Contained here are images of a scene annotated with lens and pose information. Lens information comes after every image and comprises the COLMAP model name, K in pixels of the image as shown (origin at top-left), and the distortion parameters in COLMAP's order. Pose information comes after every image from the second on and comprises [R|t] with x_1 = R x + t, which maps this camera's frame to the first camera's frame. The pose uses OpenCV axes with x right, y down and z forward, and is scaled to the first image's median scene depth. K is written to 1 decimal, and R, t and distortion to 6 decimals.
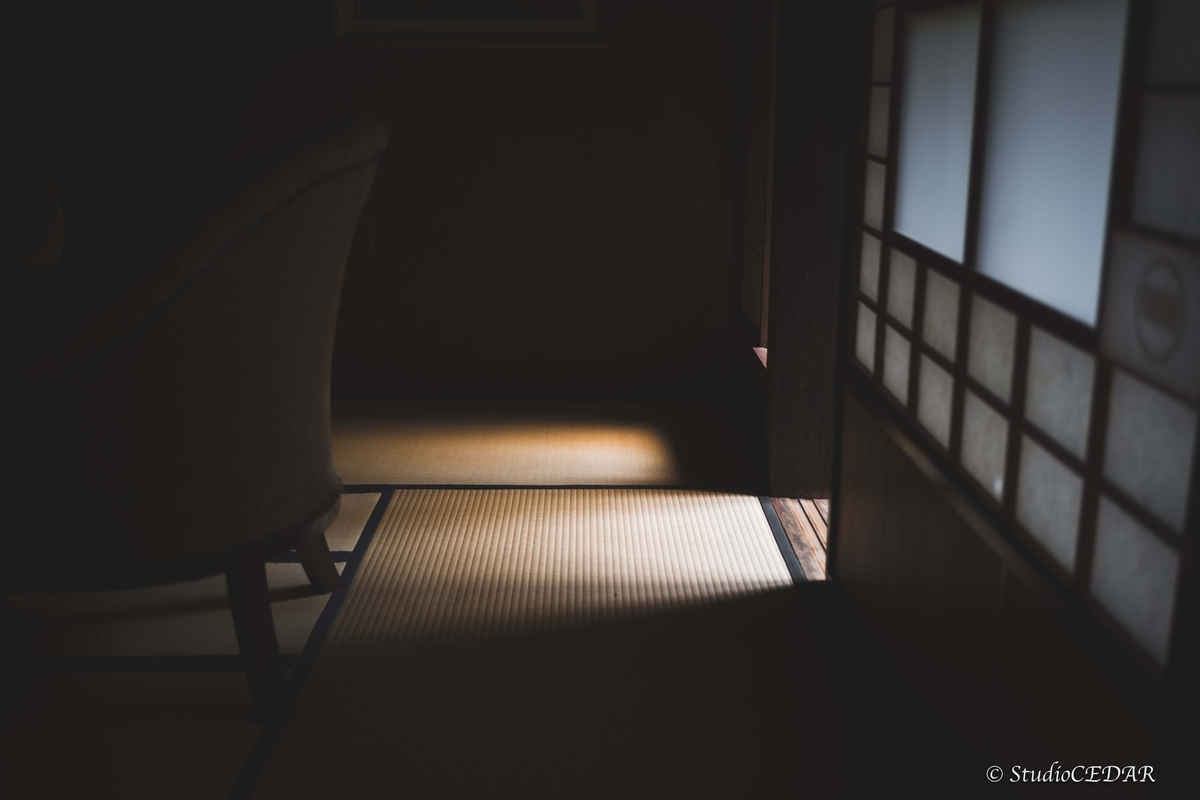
lens RADIAL K [[1207.3, 0, 606.0], [0, 1207.3, 400.3], [0, 0, 1]] dist [0.059217, -0.006948]
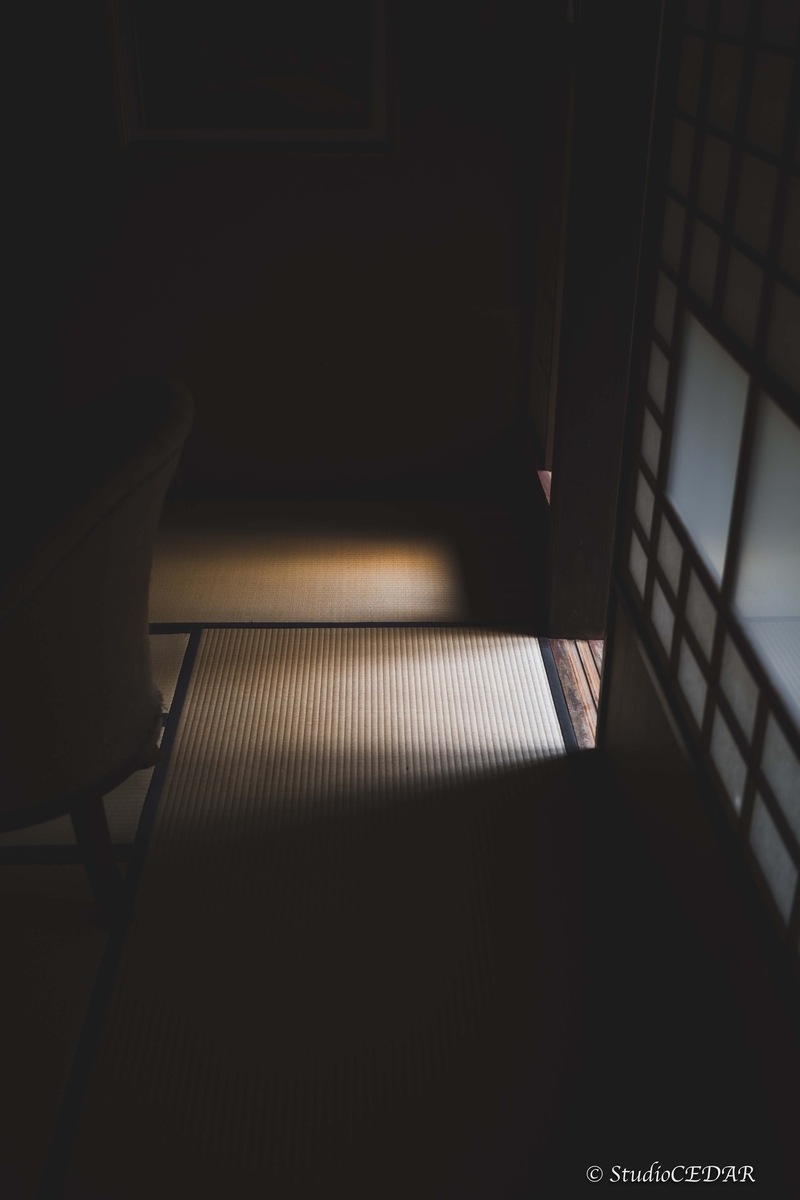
lens RADIAL K [[1207.3, 0, 400.0], [0, 1207.3, 600.0], [0, 0, 1]] dist [0.059217, -0.006948]
pose [[0.999980, -0.002359, 0.005882, -0.004797], [0.000988, 0.974848, 0.222869, -0.217239], [-0.006260, -0.222859, 0.974831, -0.053664]]
